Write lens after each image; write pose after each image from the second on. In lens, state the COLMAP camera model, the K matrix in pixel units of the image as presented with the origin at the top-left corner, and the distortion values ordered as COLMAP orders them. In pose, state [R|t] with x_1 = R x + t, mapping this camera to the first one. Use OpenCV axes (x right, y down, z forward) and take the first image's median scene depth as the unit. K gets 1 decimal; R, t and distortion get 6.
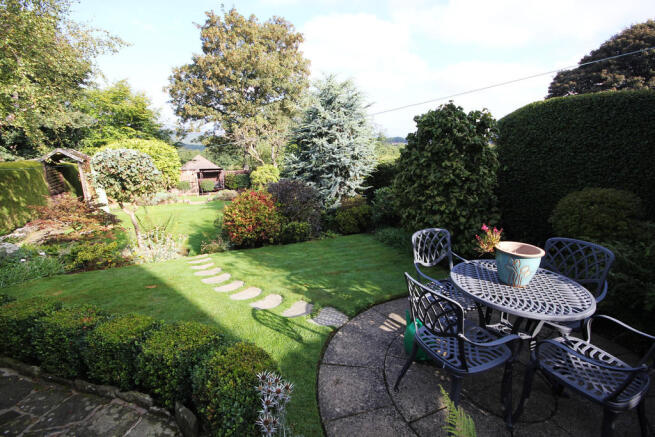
lens RADIAL K [[303.3, 0, 327.9], [0, 303.3, 221.7], [0, 0, 1]] dist [-0.000225, -0.003743]
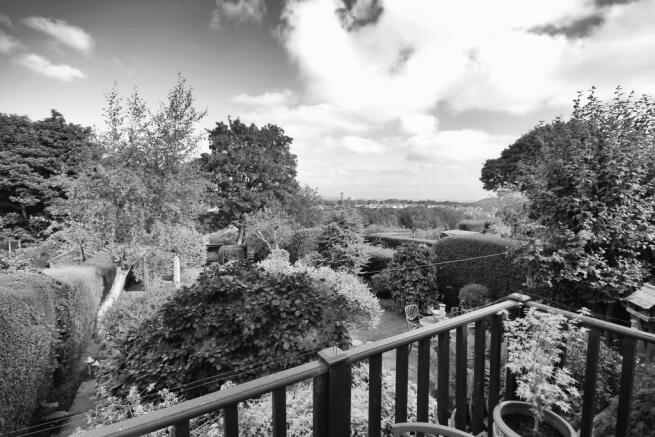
lens RADIAL K [[303.3, 0, 329.7], [0, 303.3, 221.7], [0, 0, 1]] dist [-0.000225, -0.003743]
pose [[0.992829, -0.003611, 0.119488, -0.090384], [0.026930, 0.980607, -0.194125, -0.026137], [-0.116470, 0.195951, 0.973673, -0.218102]]
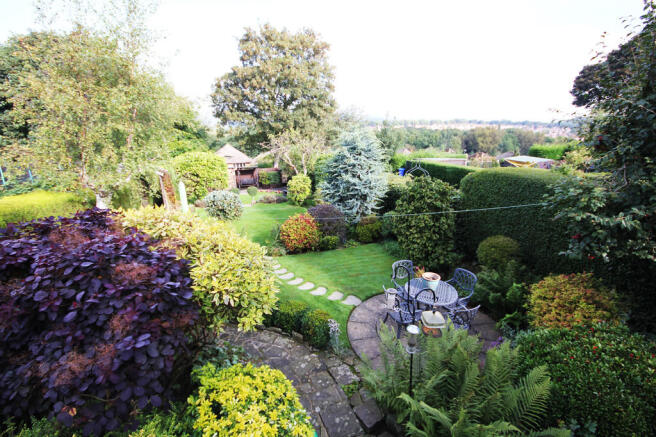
lens RADIAL K [[303.7, 0, 327.6], [0, 303.7, 221.6], [0, 0, 1]] dist [-0.000225, -0.003743]
pose [[0.997615, 0.023611, -0.064864, -0.005636], [-0.020007, 0.998249, 0.055660, -0.045902], [0.066065, -0.054230, 0.996341, -0.143087]]
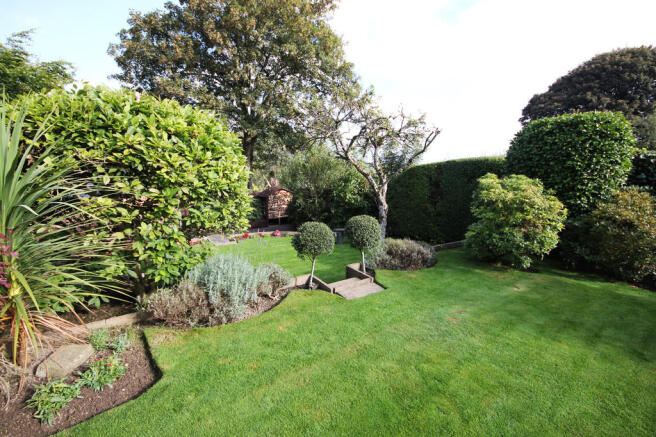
lens RADIAL K [[303.7, 0, 330.5], [0, 303.7, 221.2], [0, 0, 1]] dist [-0.000225, -0.003743]
pose [[0.965430, -0.036658, 0.258072, -0.339644], [0.056833, 0.995845, -0.071152, -0.070304], [-0.254391, 0.083360, 0.963502, 0.432320]]
